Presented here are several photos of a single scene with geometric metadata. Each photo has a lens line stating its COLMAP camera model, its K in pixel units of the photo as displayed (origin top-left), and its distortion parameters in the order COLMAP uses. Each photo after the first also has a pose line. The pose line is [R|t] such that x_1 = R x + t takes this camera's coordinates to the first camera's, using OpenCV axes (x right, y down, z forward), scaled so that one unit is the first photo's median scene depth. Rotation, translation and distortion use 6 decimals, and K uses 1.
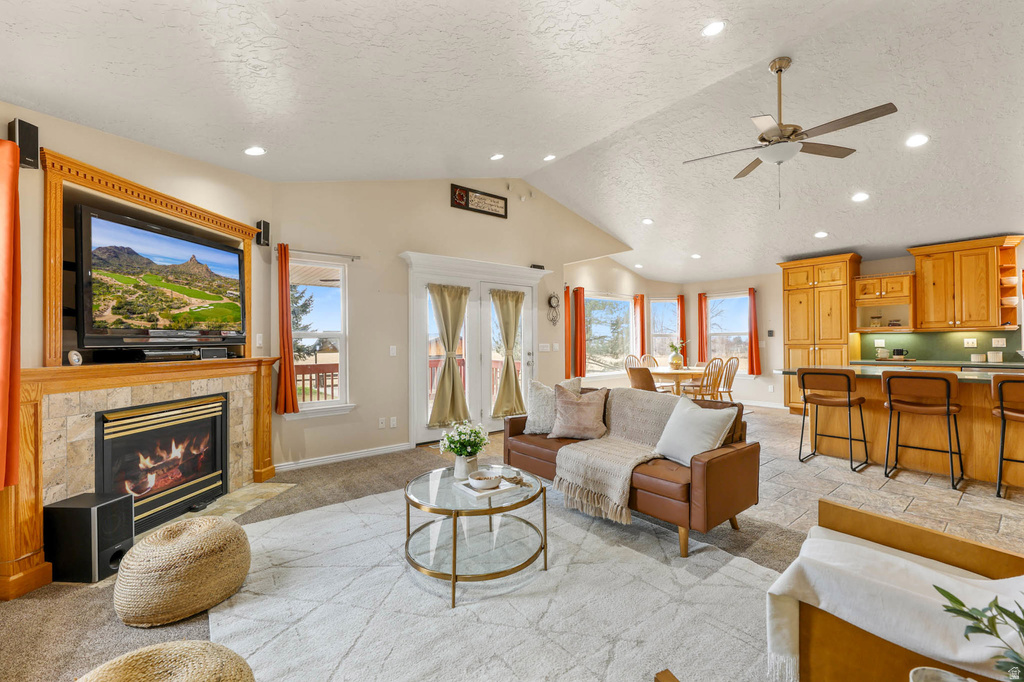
lens RADIAL K [[421.2, 0, 501.8], [0, 421.2, 340.8], [0, 0, 1]] dist [-0.002303, -0.002010]
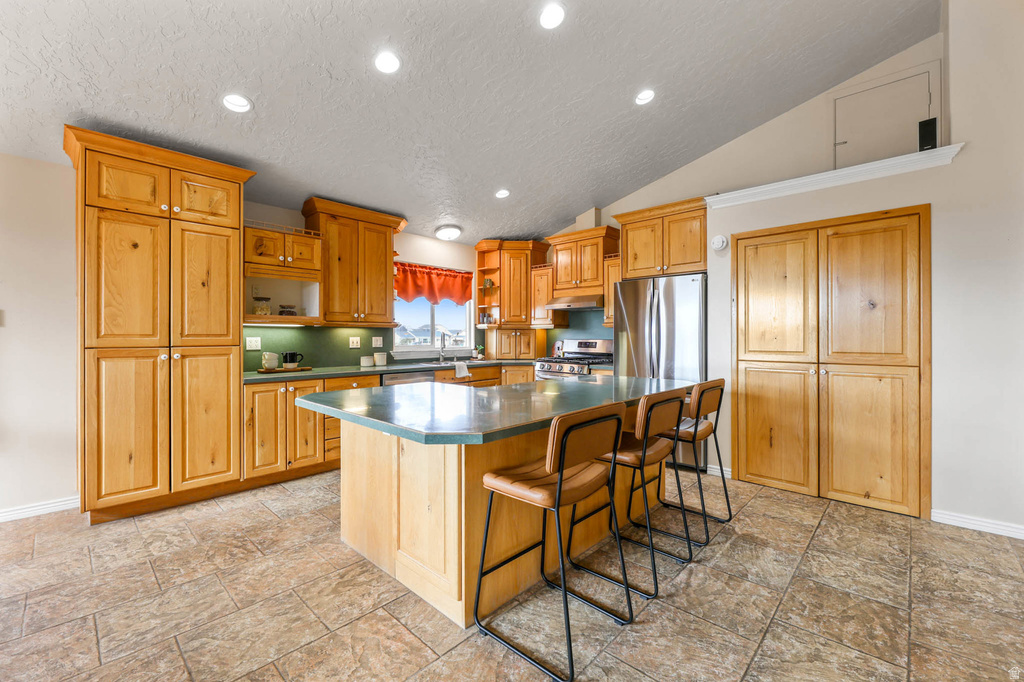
lens RADIAL K [[421.2, 0, 535.0], [0, 421.2, 338.5], [0, 0, 1]] dist [-0.002303, -0.002010]
pose [[-0.179673, 0.005471, 0.983711, 0.378664], [-0.002102, 0.999980, -0.005946, 0.002533], [-0.983724, -0.003136, -0.179658, 1.104887]]
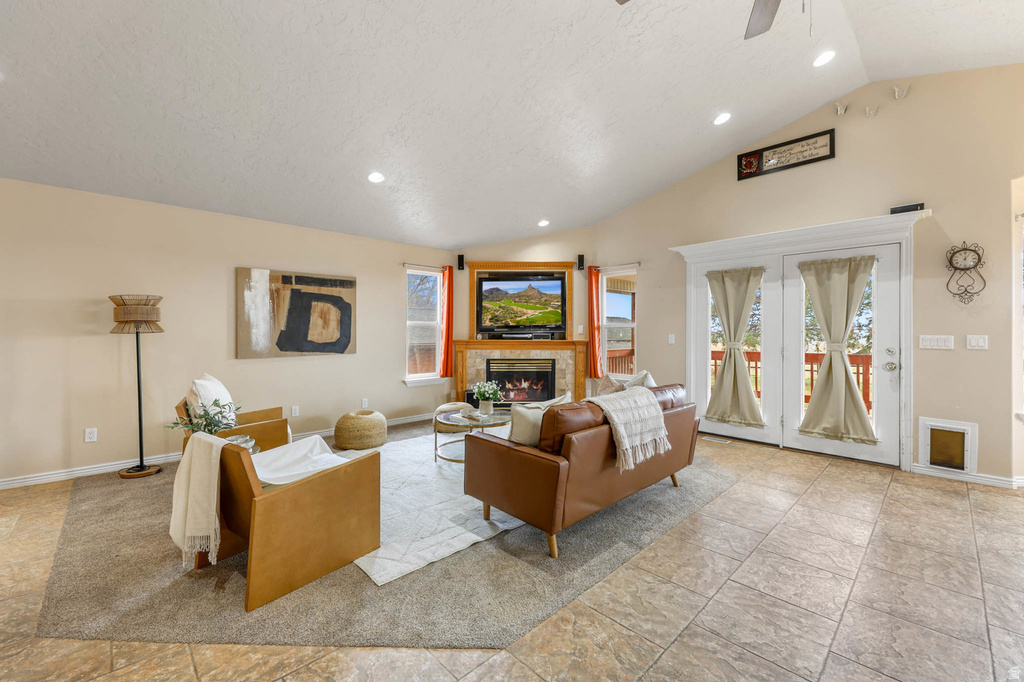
lens RADIAL K [[421.2, 0, 525.8], [0, 421.2, 333.7], [0, 0, 1]] dist [-0.002303, -0.002010]
pose [[0.117793, 0.013105, -0.992952, 0.902289], [0.002112, 0.999907, 0.013448, -0.007119], [0.993036, -0.003681, 0.117755, 0.556064]]
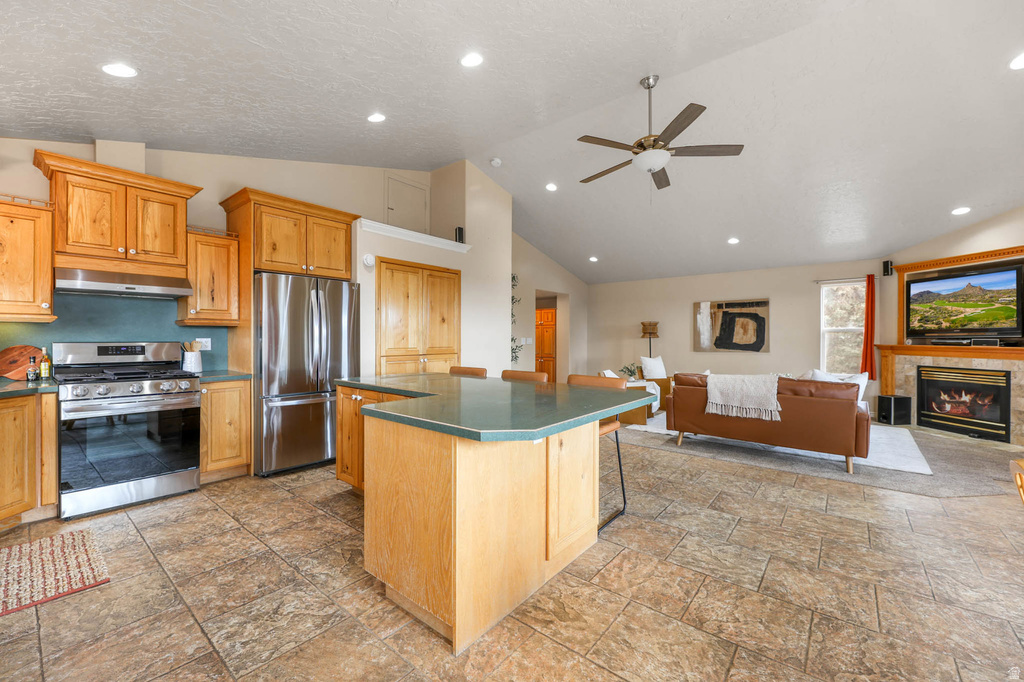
lens RADIAL K [[421.2, 0, 496.1], [0, 421.2, 336.9], [0, 0, 1]] dist [-0.002303, -0.002010]
pose [[-0.978436, 0.009688, -0.206323, 1.069739], [0.011268, 0.999916, -0.006482, 0.000631], [0.206243, -0.008667, -0.978463, 1.658443]]
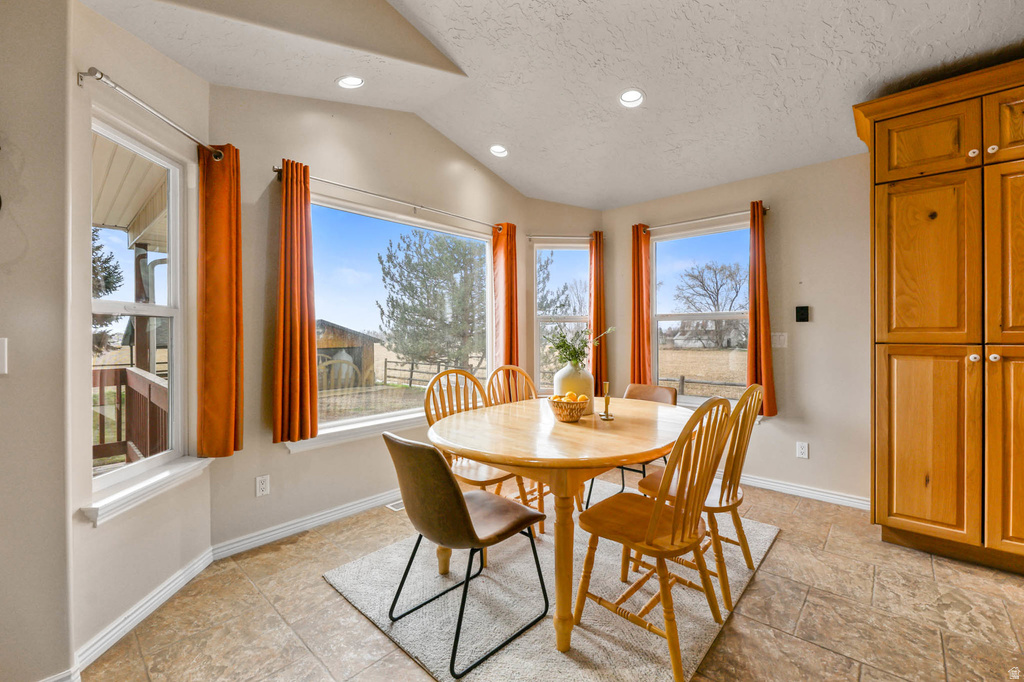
lens RADIAL K [[421.2, 0, 502.9], [0, 421.2, 333.0], [0, 0, 1]] dist [-0.002303, -0.002010]
pose [[0.988336, 0.006023, 0.152172, 0.531537], [-0.006494, 0.999976, 0.002599, 0.002718], [-0.152153, -0.003557, 0.988351, 1.169675]]
